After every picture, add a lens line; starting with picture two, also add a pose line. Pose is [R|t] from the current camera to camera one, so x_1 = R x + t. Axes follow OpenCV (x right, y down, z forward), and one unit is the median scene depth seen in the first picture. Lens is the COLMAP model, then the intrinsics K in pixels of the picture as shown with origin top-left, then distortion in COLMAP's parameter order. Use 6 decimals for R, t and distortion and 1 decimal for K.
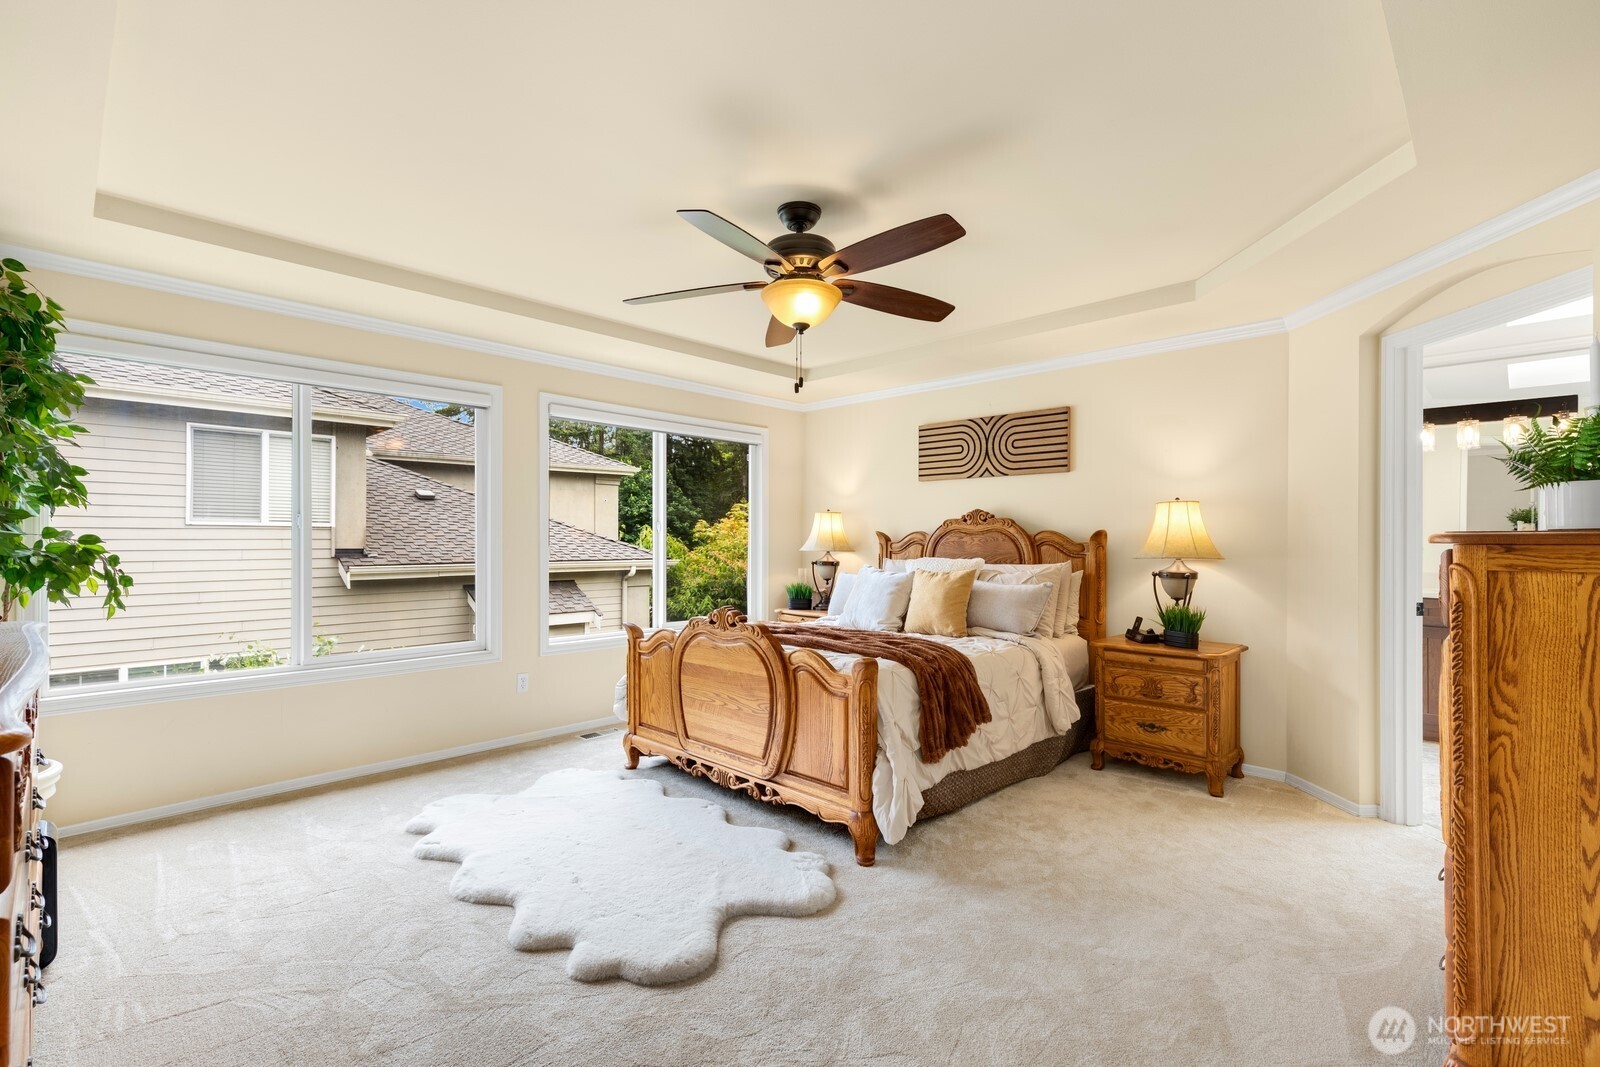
lens RADIAL K [[719.6, 0, 803.7], [0, 719.6, 531.8], [0, 0, 1]] dist [0.006545, -0.000033]
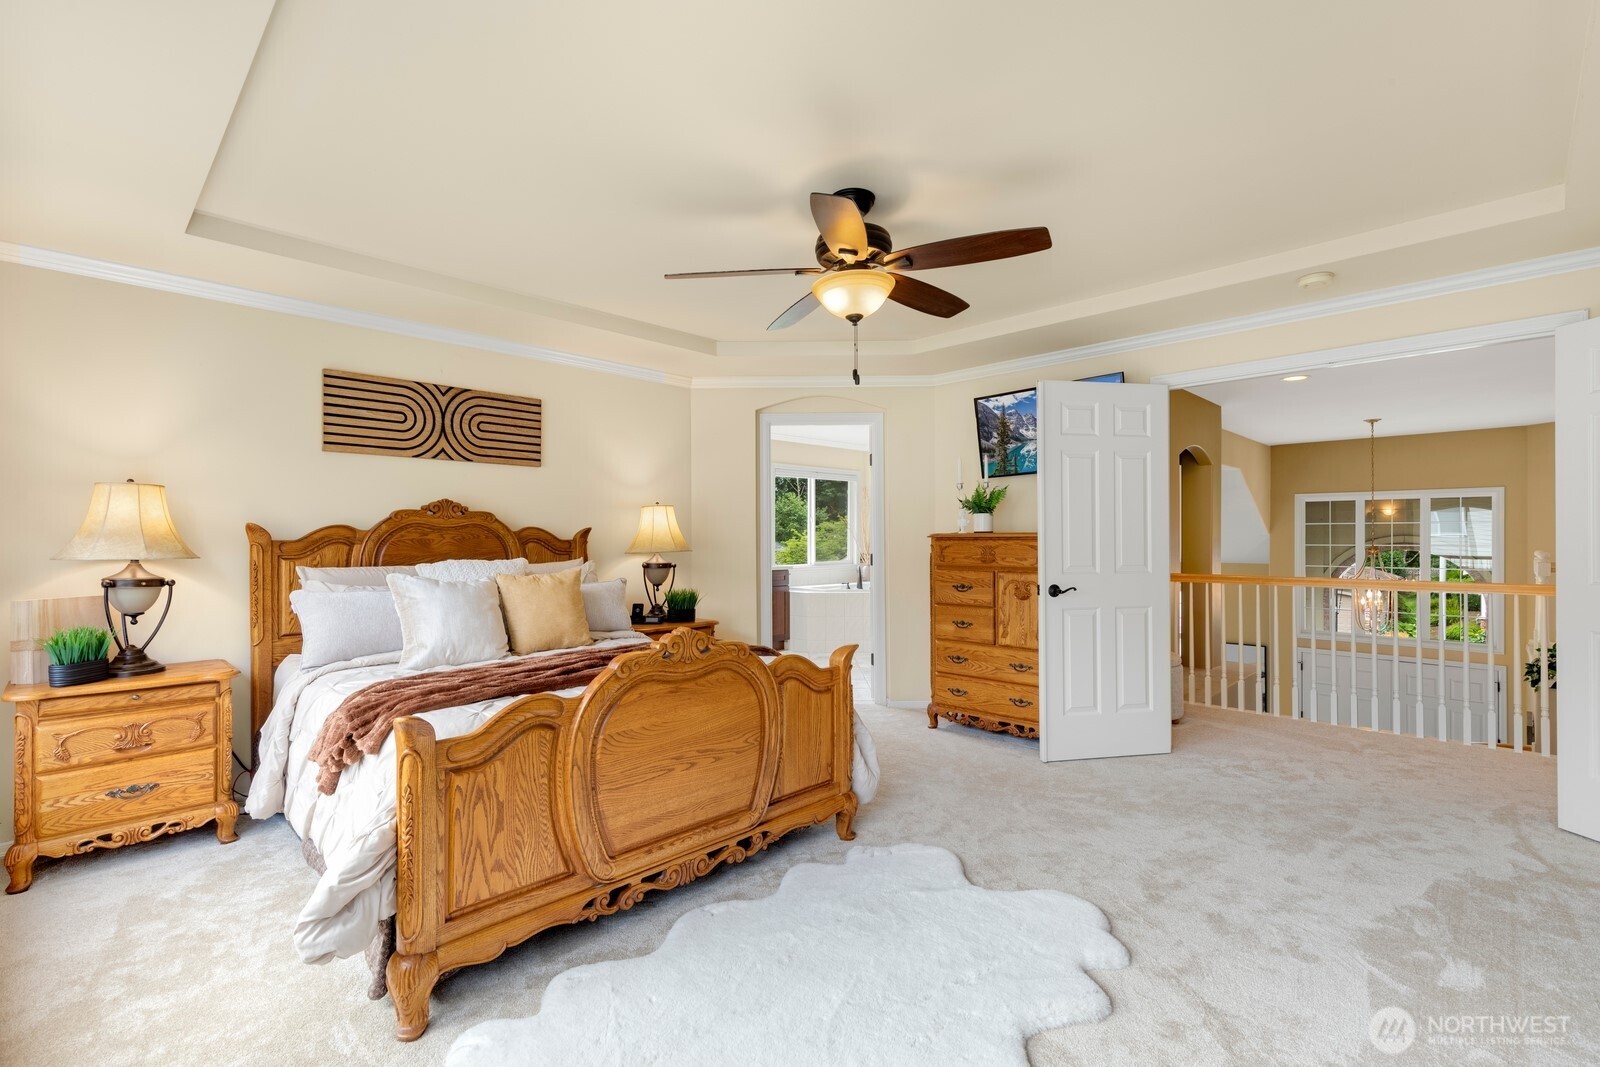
lens RADIAL K [[713.7, 0, 798.1], [0, 713.7, 525.0], [0, 0, 1]] dist [0.003295, 0.000219]
pose [[0.013841, 0.023109, 0.999637, -0.546861], [-0.001877, 0.999732, -0.023085, 0.015311], [-0.999902, -0.001557, 0.013881, 0.597496]]
